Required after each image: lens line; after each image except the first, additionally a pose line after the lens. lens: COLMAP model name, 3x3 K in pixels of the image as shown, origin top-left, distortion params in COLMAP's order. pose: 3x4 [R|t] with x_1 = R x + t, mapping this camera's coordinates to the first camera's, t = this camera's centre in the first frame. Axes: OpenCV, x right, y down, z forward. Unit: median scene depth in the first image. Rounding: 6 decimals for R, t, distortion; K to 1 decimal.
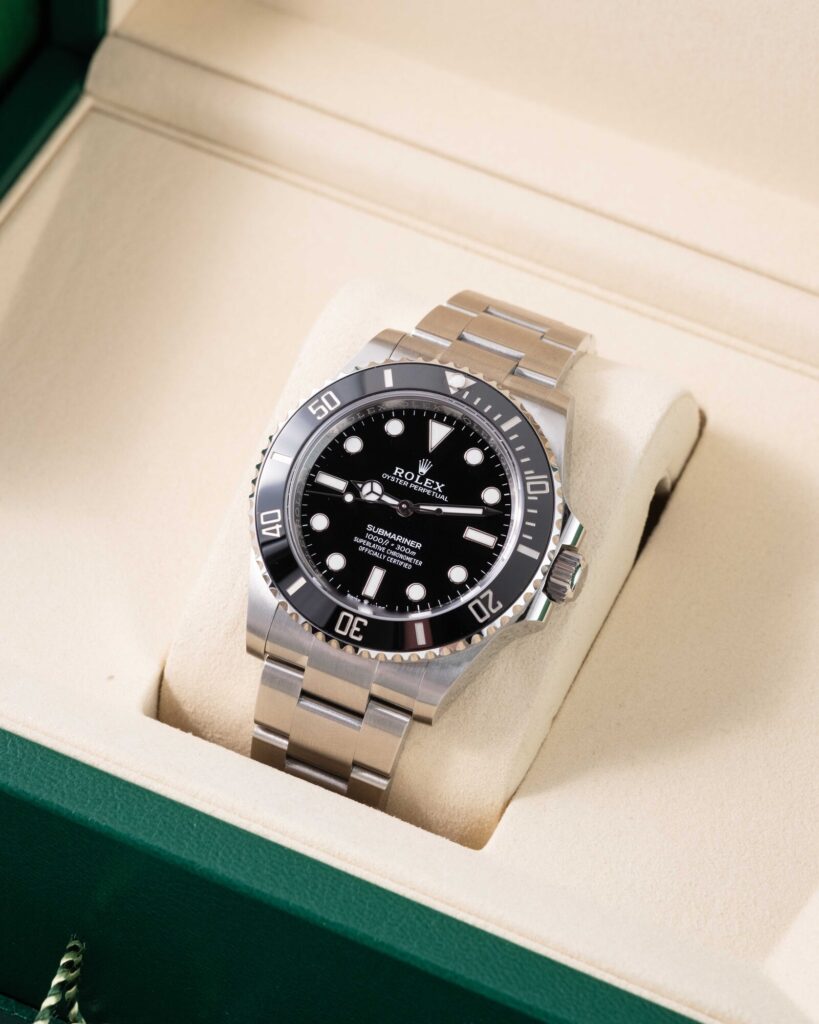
lens RADIAL K [[3966.1, 0, 409.5], [0, 3966.1, 512.0], [0, 0, 1]] dist [0.103534, 1.634440]
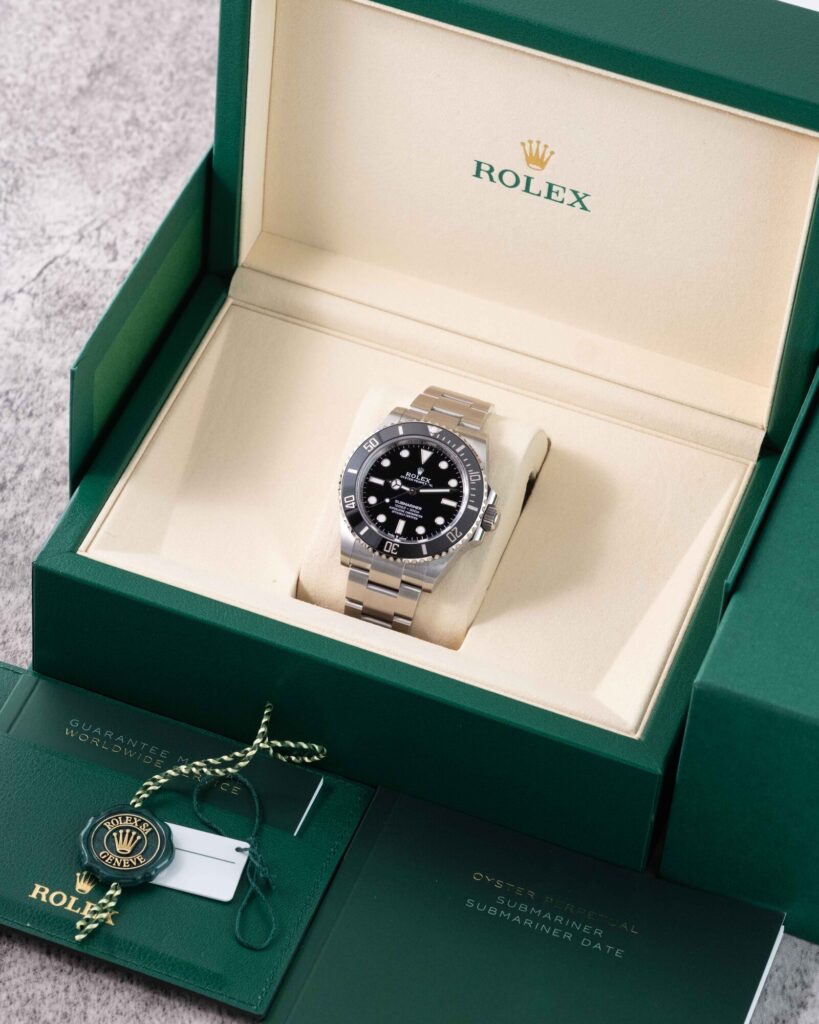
lens RADIAL K [[3966.1, 0, 409.5], [0, 3966.1, 512.0], [0, 0, 1]] dist [0.103534, 1.634440]
pose [[0.997274, -0.055698, 0.048396, -0.105255], [0.056534, 0.998271, -0.016079, 0.043776], [-0.047417, 0.018771, 0.998699, -1.104027]]
